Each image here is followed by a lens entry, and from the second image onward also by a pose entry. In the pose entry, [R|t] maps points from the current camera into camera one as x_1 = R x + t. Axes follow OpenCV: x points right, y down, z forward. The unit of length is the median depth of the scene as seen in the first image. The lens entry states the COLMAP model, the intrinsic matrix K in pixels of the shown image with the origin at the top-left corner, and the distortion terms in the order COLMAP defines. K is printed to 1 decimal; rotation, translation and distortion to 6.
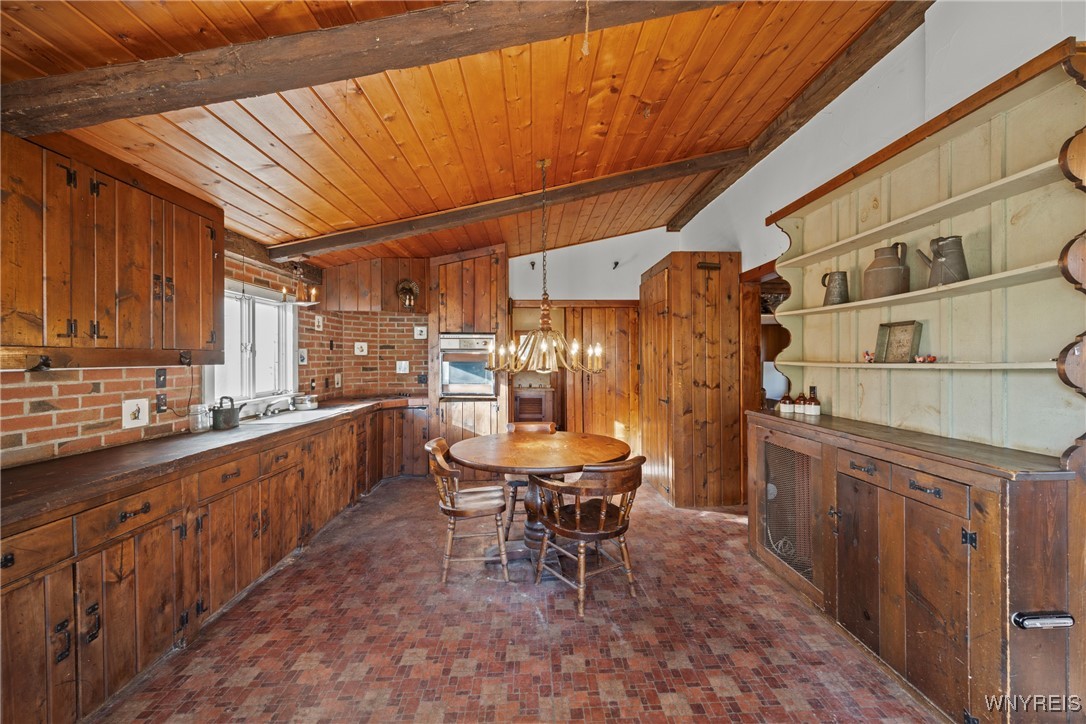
lens RADIAL K [[417.9, 0, 548.0], [0, 417.9, 363.6], [0, 0, 1]] dist [-0.002667, 0.000741]
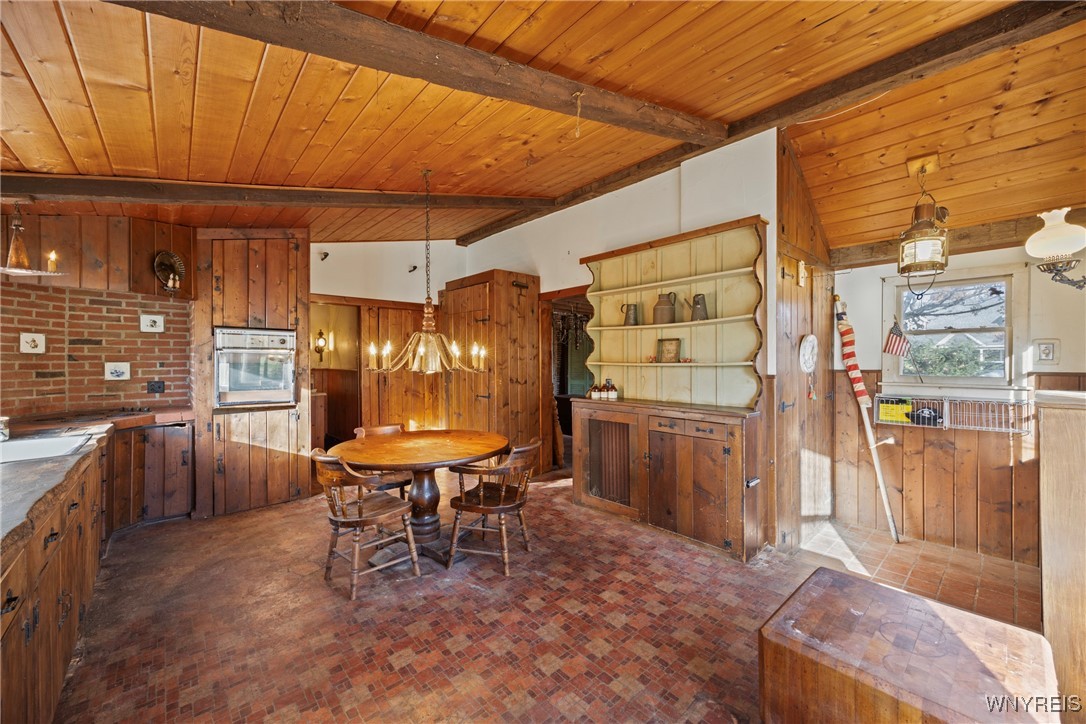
lens RADIAL K [[417.9, 0, 542.6], [0, 417.9, 363.8], [0, 0, 1]] dist [-0.002667, 0.000741]
pose [[0.773066, -0.003172, 0.634317, -0.468192], [0.005393, 0.999984, -0.001572, 0.001826], [-0.634302, 0.004636, 0.773071, 0.010236]]
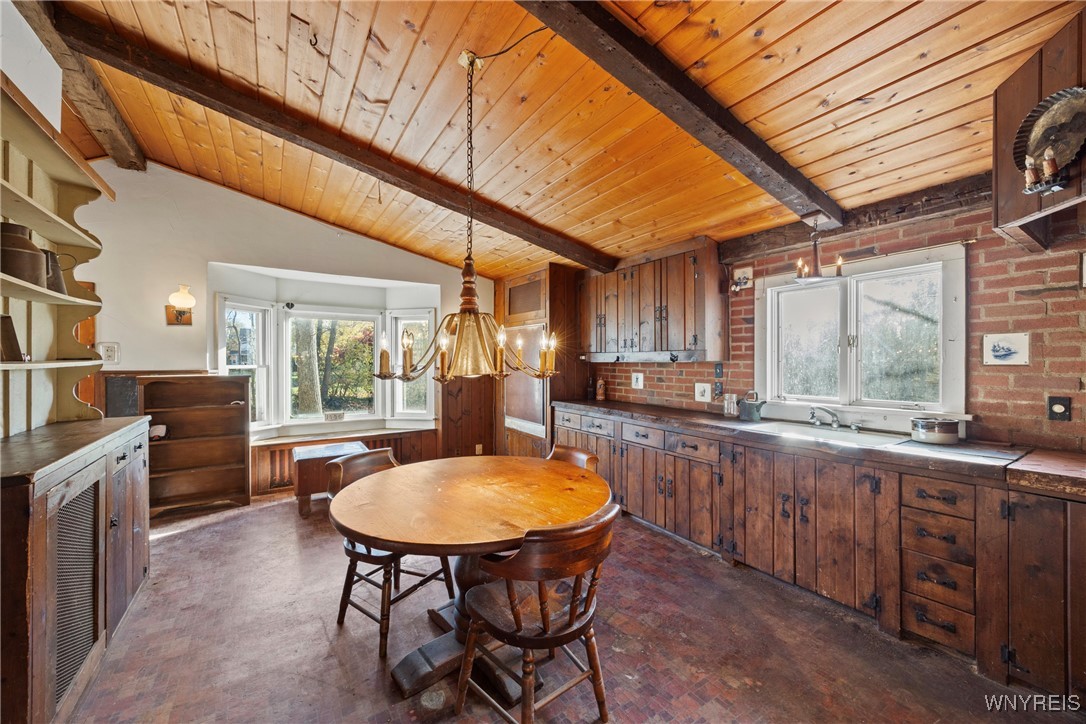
lens RADIAL K [[417.9, 0, 548.6], [0, 417.9, 363.5], [0, 0, 1]] dist [-0.002667, 0.000741]
pose [[-0.853162, 0.007369, -0.521594, 0.241207], [-0.002342, 0.999836, 0.017956, -0.010434], [0.521641, 0.016541, -0.853005, 1.706127]]
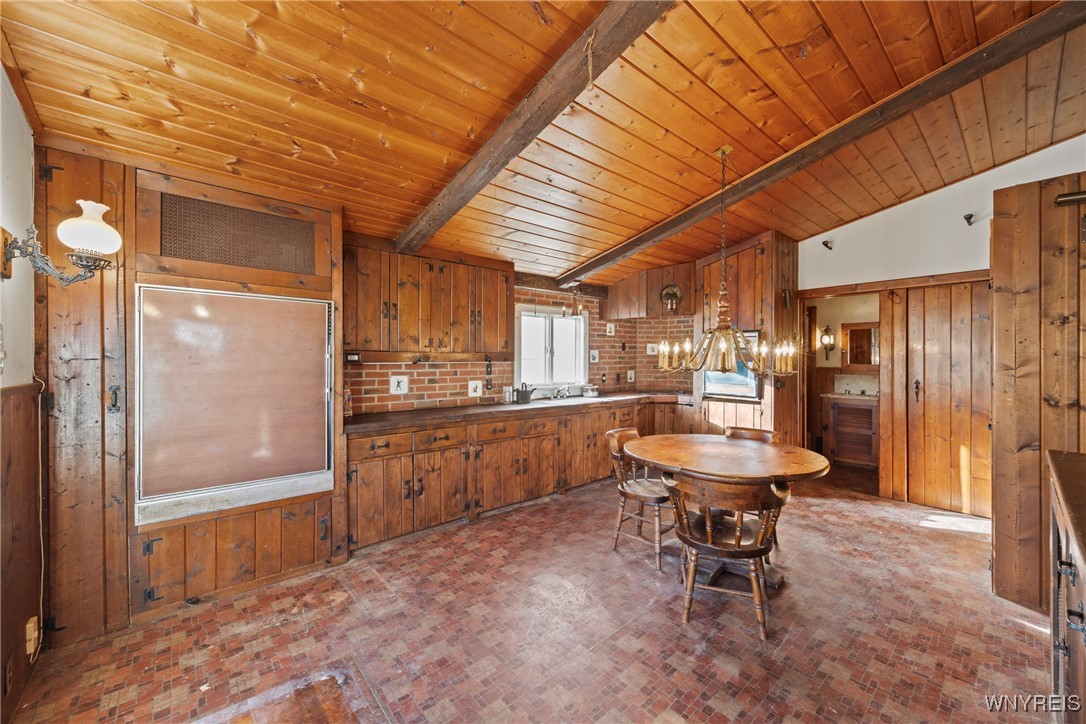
lens RADIAL K [[417.9, 0, 549.1], [0, 417.9, 364.0], [0, 0, 1]] dist [-0.002667, 0.000741]
pose [[0.632420, 0.014440, -0.774491, 0.492864], [-0.011424, 0.999891, 0.009314, -0.004748], [0.774541, 0.002957, 0.632516, 0.105029]]
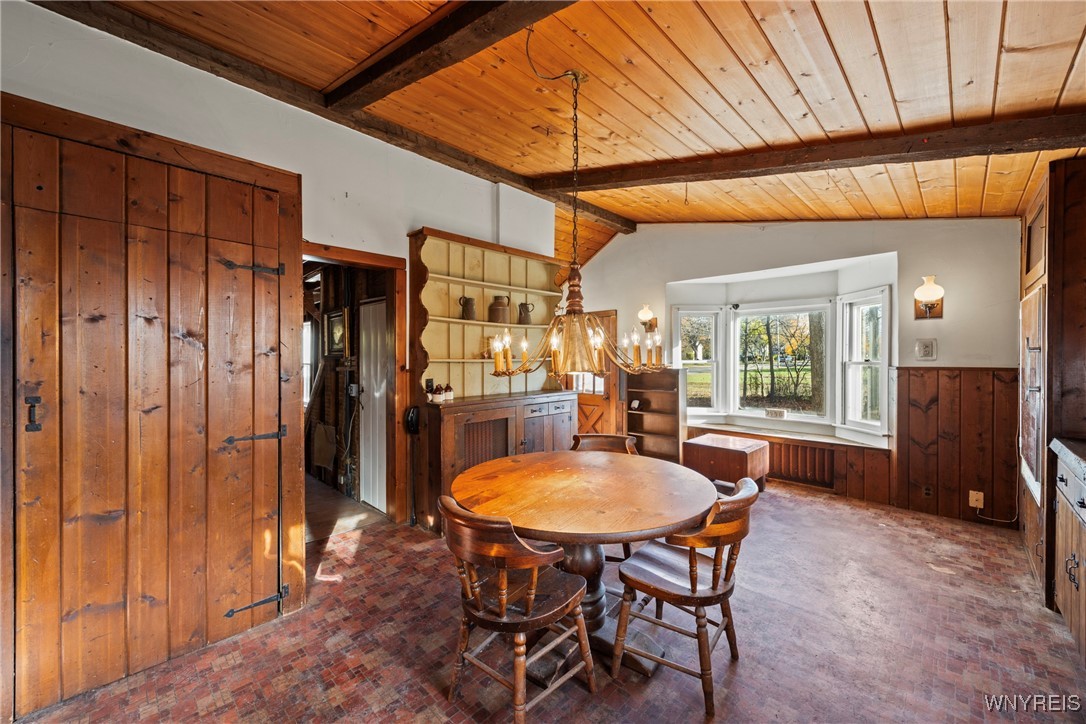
lens RADIAL K [[417.9, 0, 556.3], [0, 417.9, 360.7], [0, 0, 1]] dist [-0.002667, 0.000741]
pose [[-0.693195, 0.000915, 0.720750, -0.514429], [0.015557, 0.999785, 0.013693, -0.009020], [-0.720582, 0.020704, -0.693060, 1.581403]]
